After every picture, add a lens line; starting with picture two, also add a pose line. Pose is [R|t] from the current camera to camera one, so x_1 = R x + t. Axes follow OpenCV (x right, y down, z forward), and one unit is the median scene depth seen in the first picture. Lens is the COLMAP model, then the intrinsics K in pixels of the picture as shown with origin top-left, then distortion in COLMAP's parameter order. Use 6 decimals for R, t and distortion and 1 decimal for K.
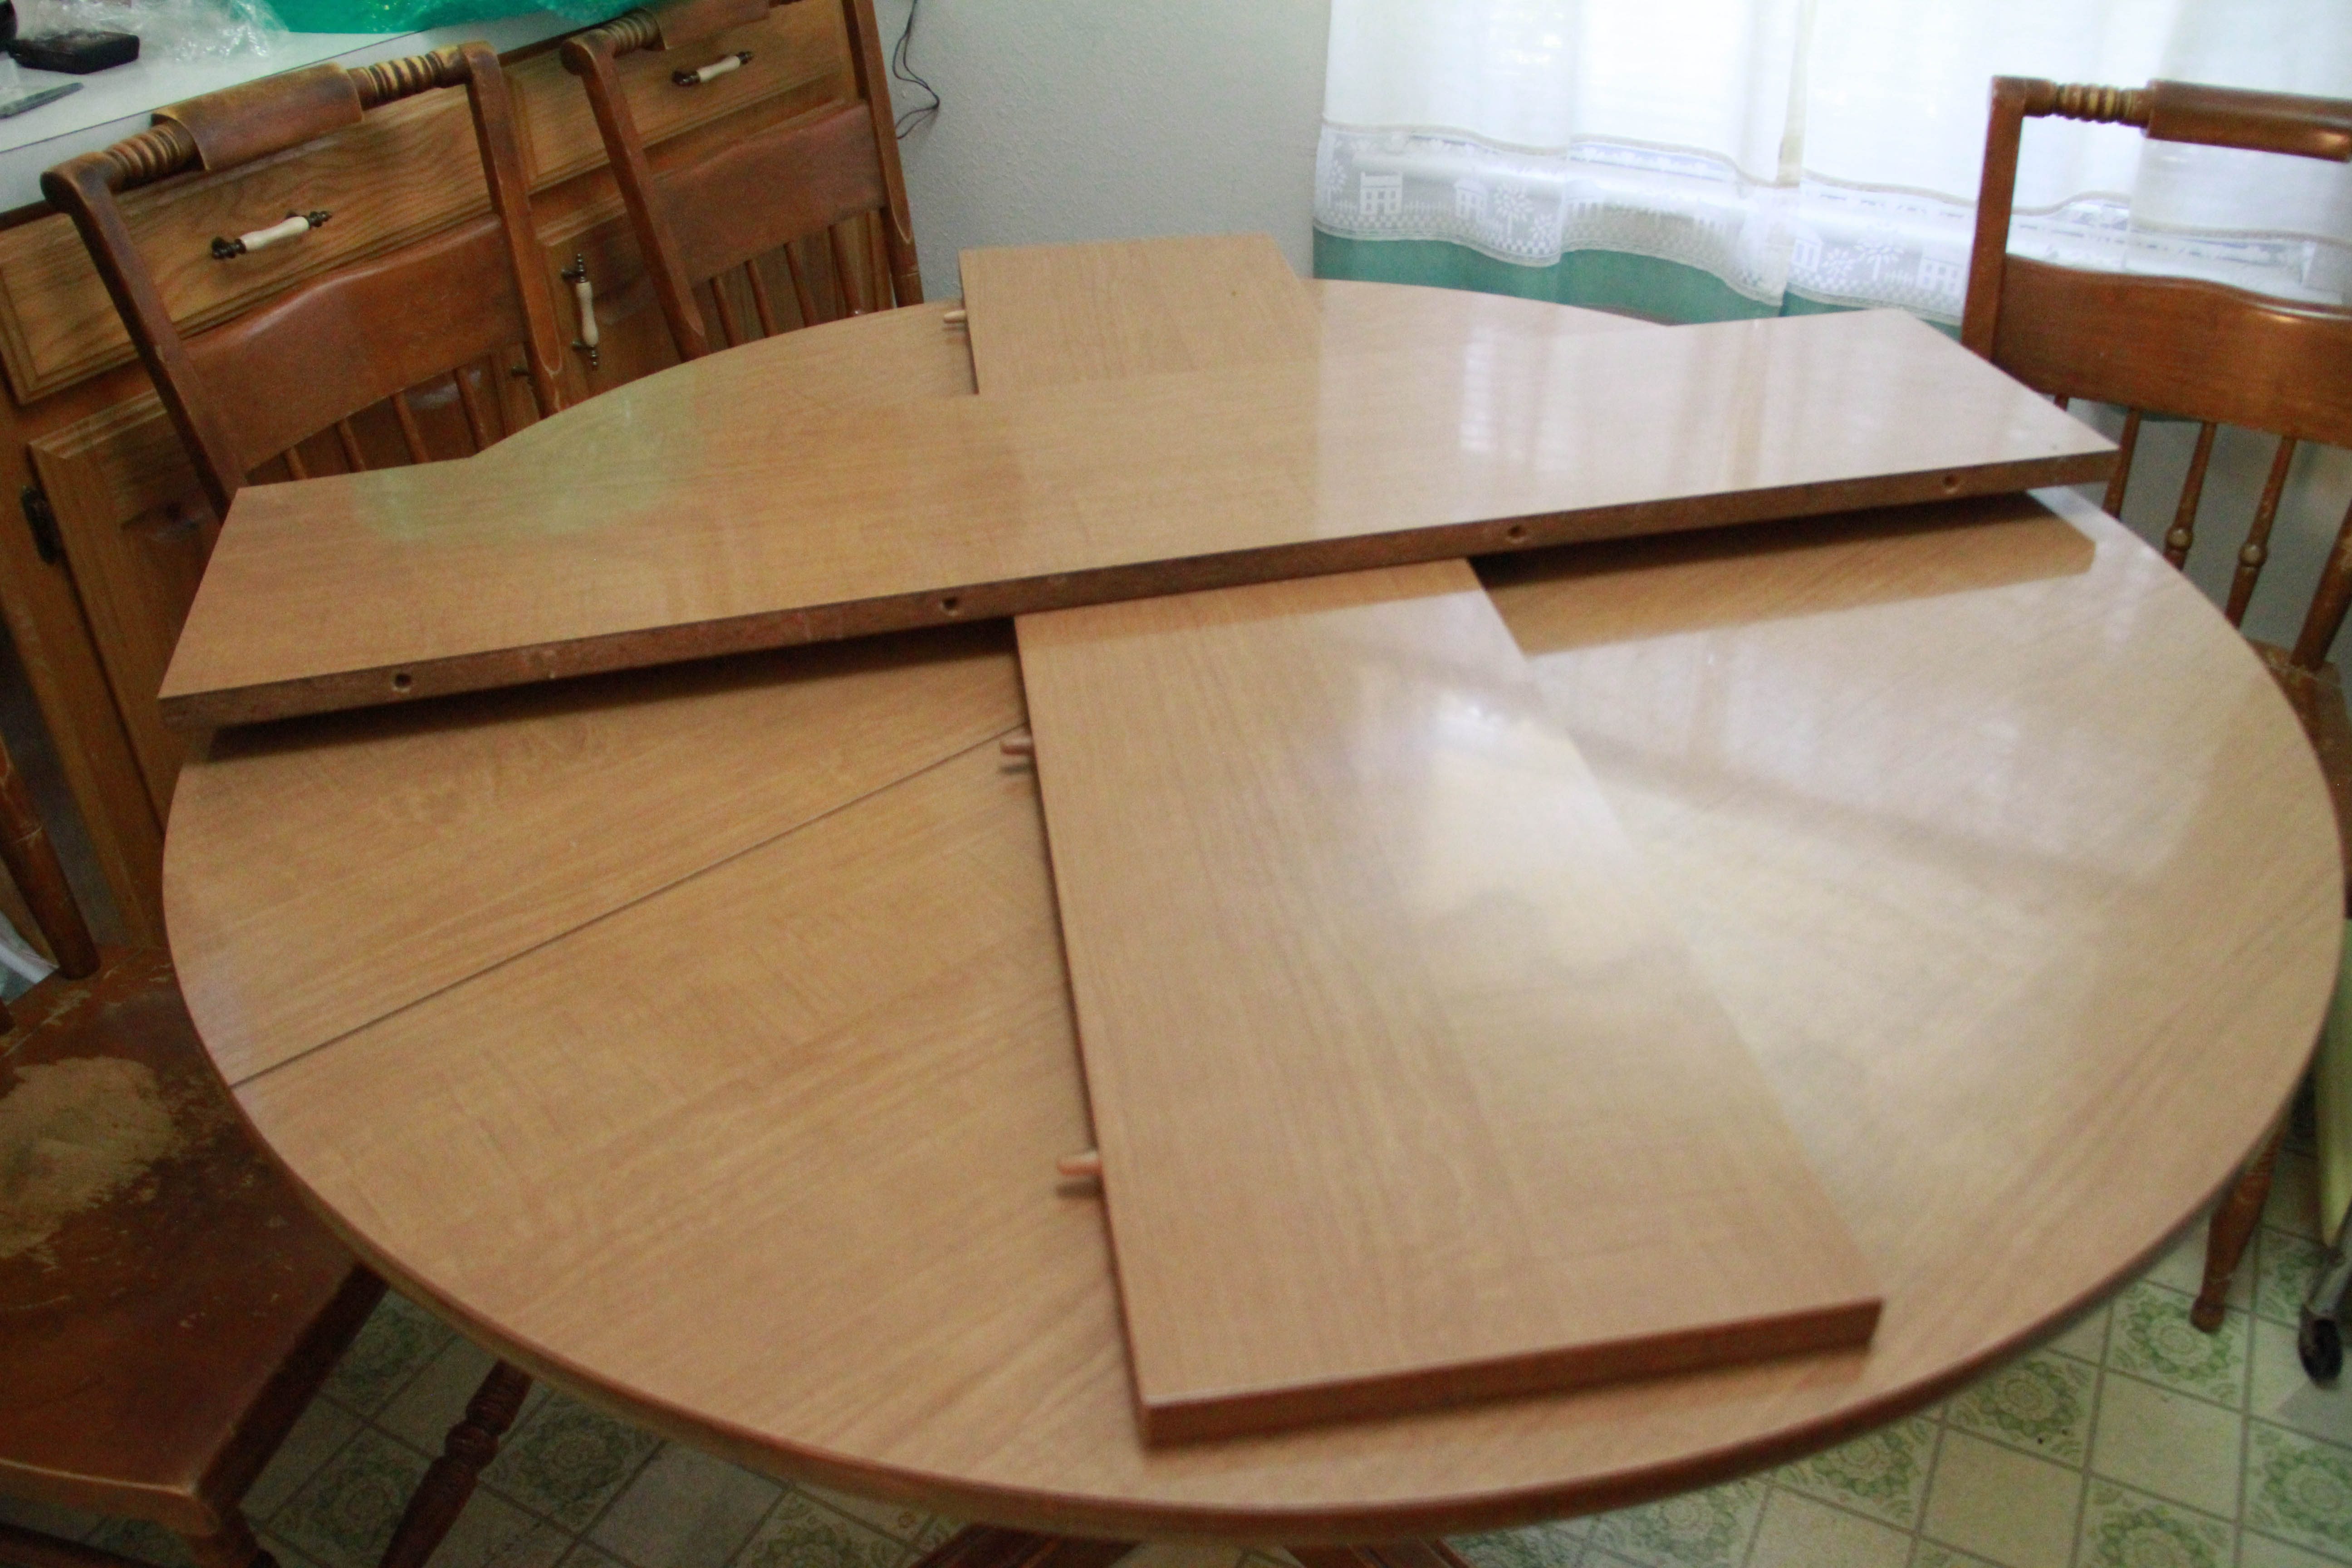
lens RADIAL K [[1918.2, 0, 1155.1], [0, 1918.2, 781.9], [0, 0, 1]] dist [-0.134847, 0.089396]
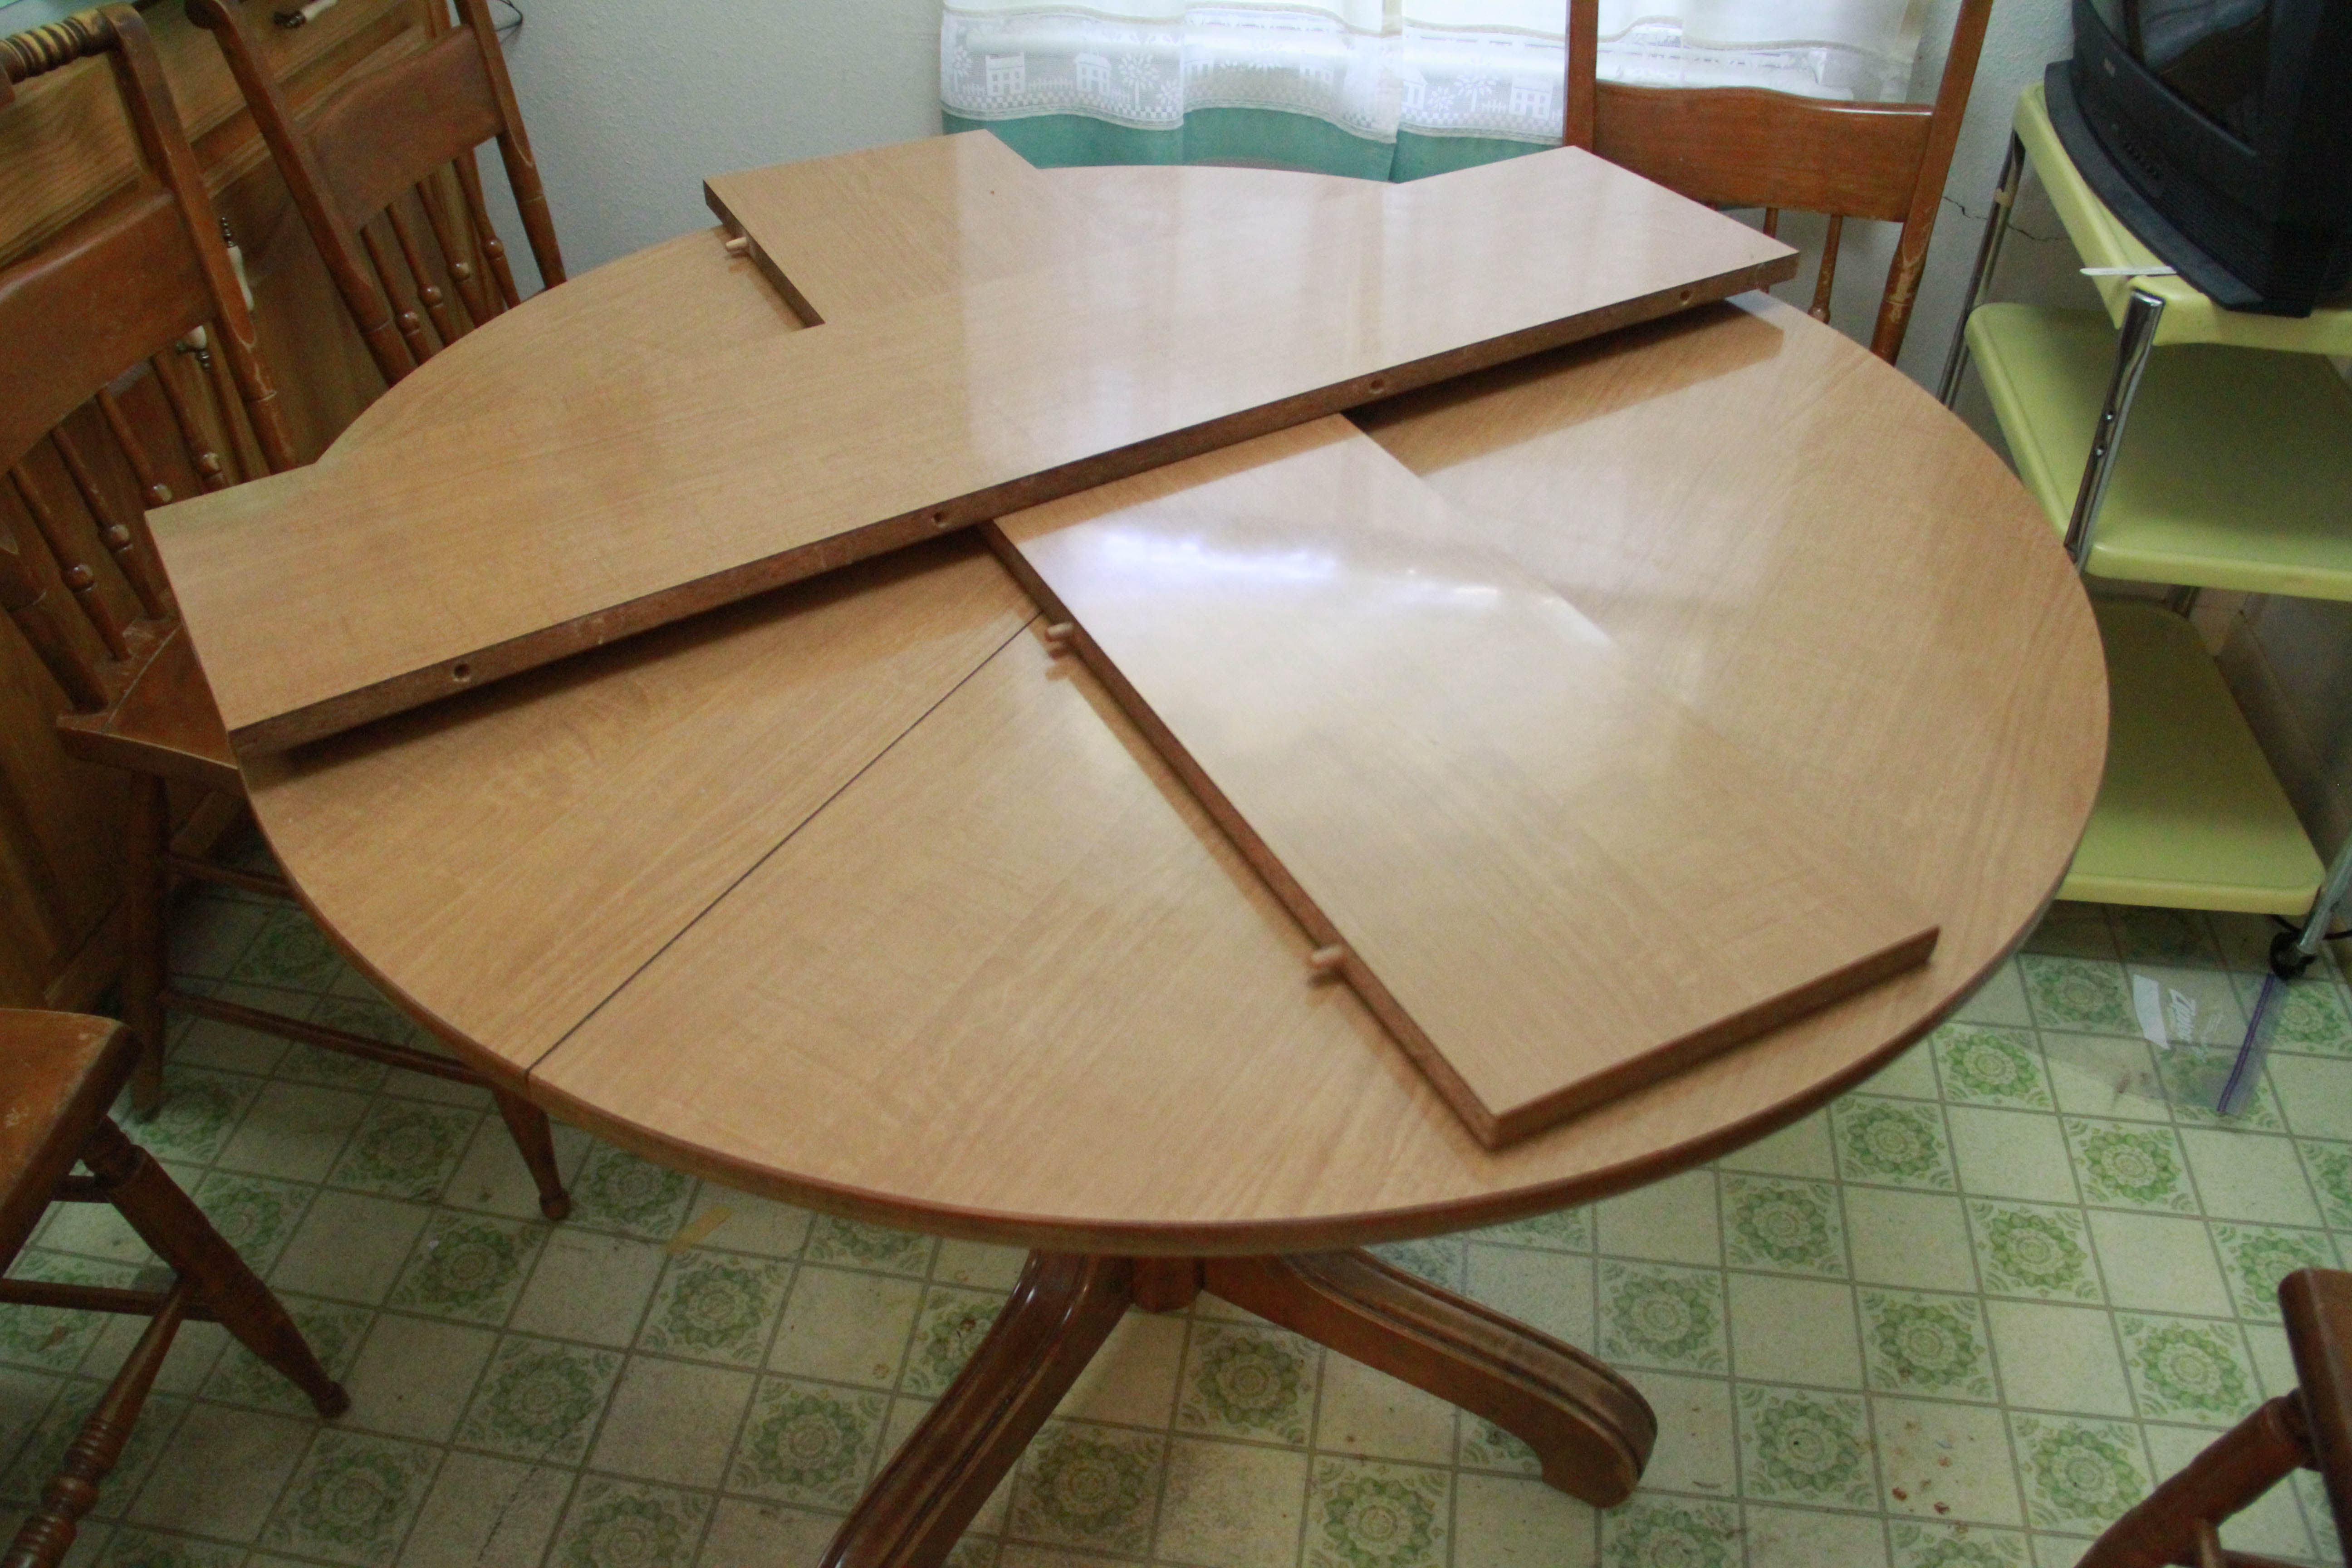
lens RADIAL K [[1918.2, 0, 1125.3], [0, 1918.2, 787.7], [0, 0, 1]] dist [-0.134847, 0.089396]
pose [[0.949341, -0.183217, 0.255311, -0.216739], [0.161696, 0.981444, 0.103060, -0.025326], [-0.269456, -0.056557, 0.961350, -0.061803]]
